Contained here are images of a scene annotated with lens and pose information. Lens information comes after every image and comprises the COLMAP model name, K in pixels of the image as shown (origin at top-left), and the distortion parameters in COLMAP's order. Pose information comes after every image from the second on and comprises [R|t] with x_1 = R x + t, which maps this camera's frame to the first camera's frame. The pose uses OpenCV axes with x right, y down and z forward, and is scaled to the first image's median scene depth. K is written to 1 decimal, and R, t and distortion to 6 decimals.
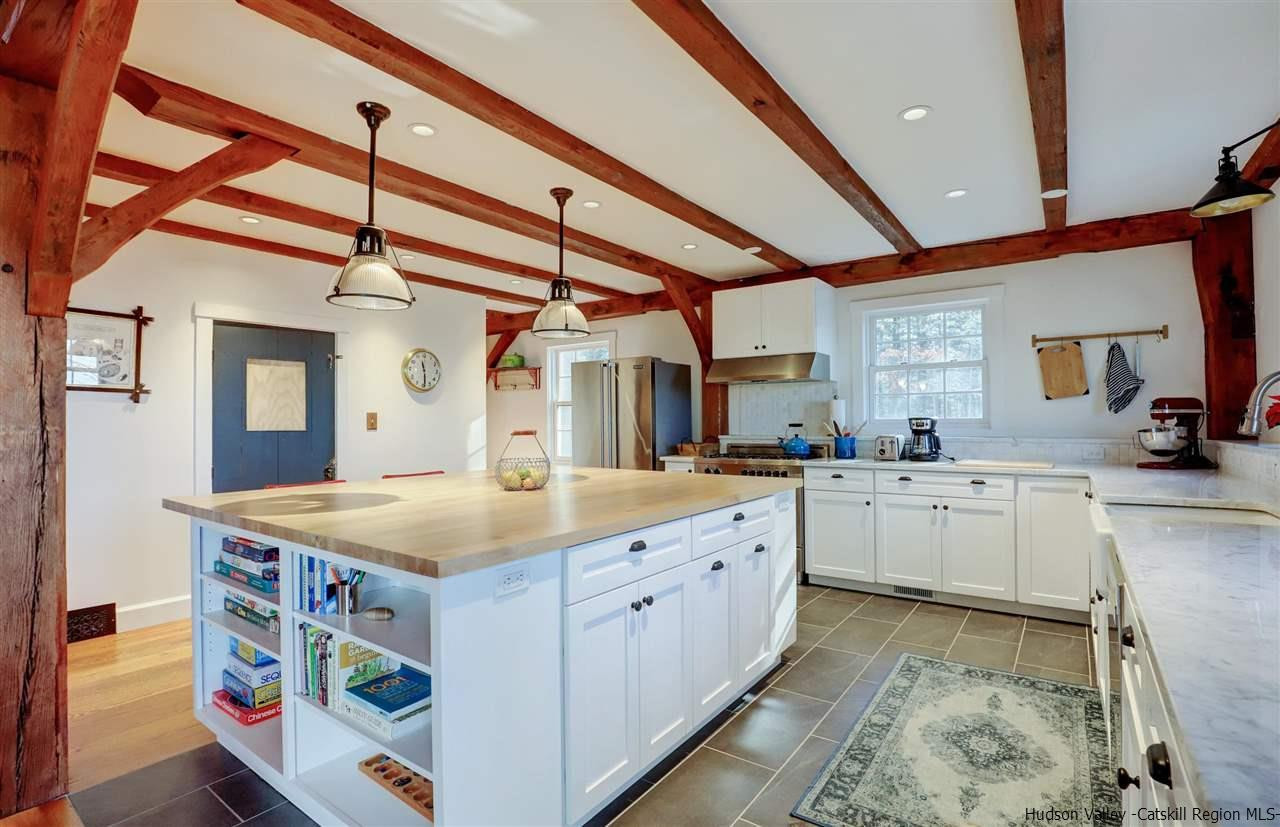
lens RADIAL K [[600.9, 0, 641.3], [0, 600.9, 409.0], [0, 0, 1]] dist [-0.027121, 0.003051]
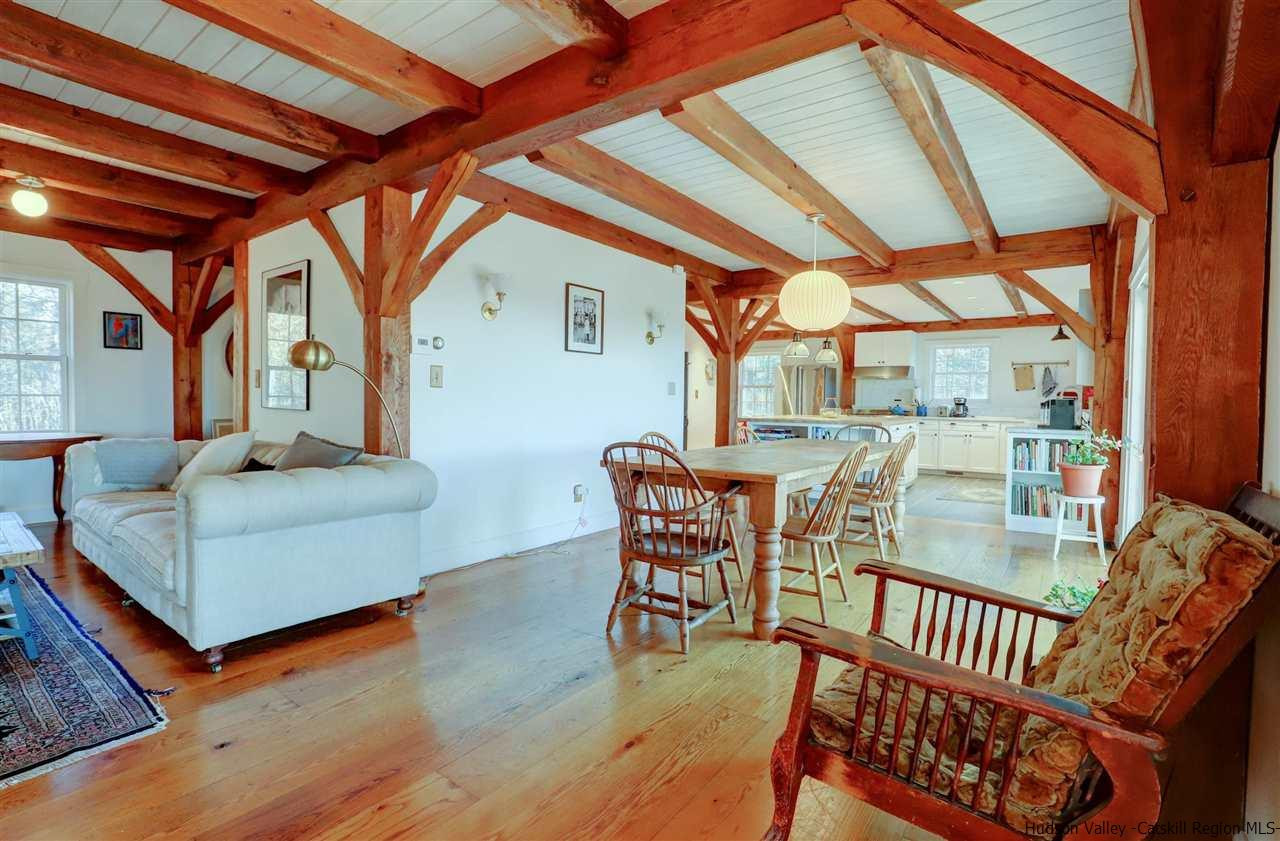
lens RADIAL K [[585.2, 0, 641.0], [0, 585.2, 422.1], [0, 0, 1]] dist [-0.033506, 0.002934]
pose [[0.999663, 0.022445, -0.013010, -0.673339], [-0.021775, 0.998537, 0.049496, 0.024001], [0.014102, -0.049196, 0.998690, -1.150184]]
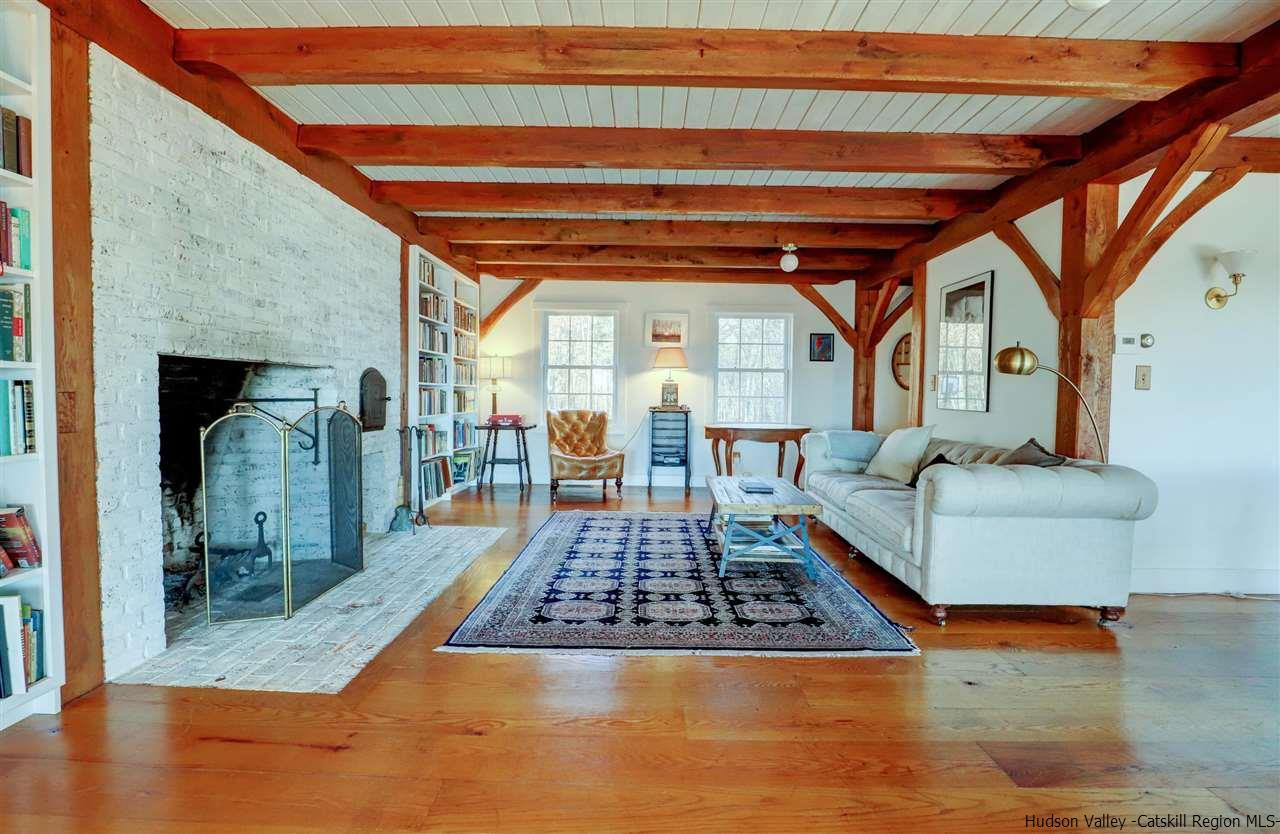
lens RADIAL K [[600.9, 0, 641.9], [0, 600.9, 419.6], [0, 0, 1]] dist [-0.027121, 0.003051]
pose [[0.580440, 0.050671, -0.812725, -1.013621], [-0.007549, 0.998354, 0.056853, 0.013322], [0.814268, -0.026865, 0.579867, -2.029190]]
